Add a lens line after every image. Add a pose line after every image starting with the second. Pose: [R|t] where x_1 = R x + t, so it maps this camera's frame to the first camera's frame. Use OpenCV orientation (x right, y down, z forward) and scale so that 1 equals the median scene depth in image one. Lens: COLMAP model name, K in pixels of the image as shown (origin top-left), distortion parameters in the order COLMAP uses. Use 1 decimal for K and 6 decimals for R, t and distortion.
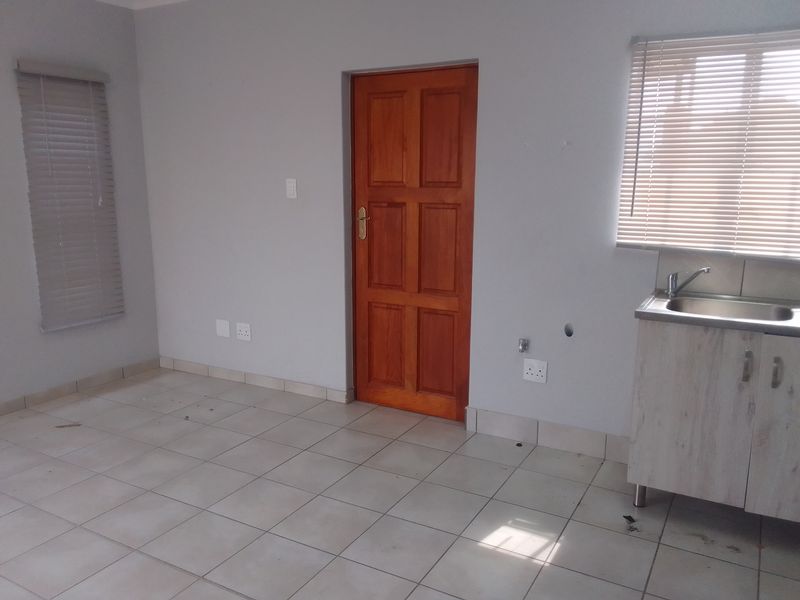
lens RADIAL K [[634.7, 0, 400.0], [0, 634.7, 300.0], [0, 0, 1]] dist [0.112095, -0.167938]
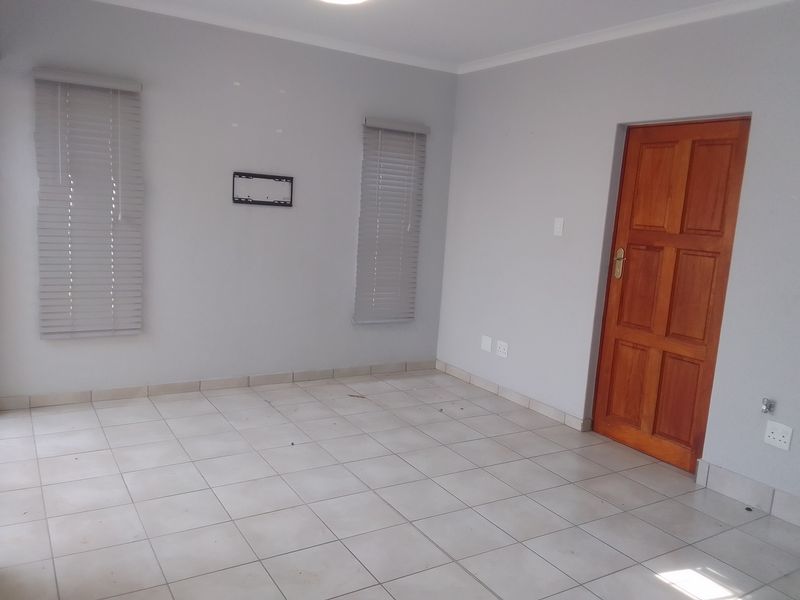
lens RADIAL K [[634.7, 0, 400.0], [0, 634.7, 300.0], [0, 0, 1]] dist [0.112095, -0.167938]
pose [[0.876042, 0.125524, -0.465611, 0.128176], [-0.152474, 0.988095, -0.020496, 0.016670], [0.457495, 0.088949, 0.884752, -0.101926]]
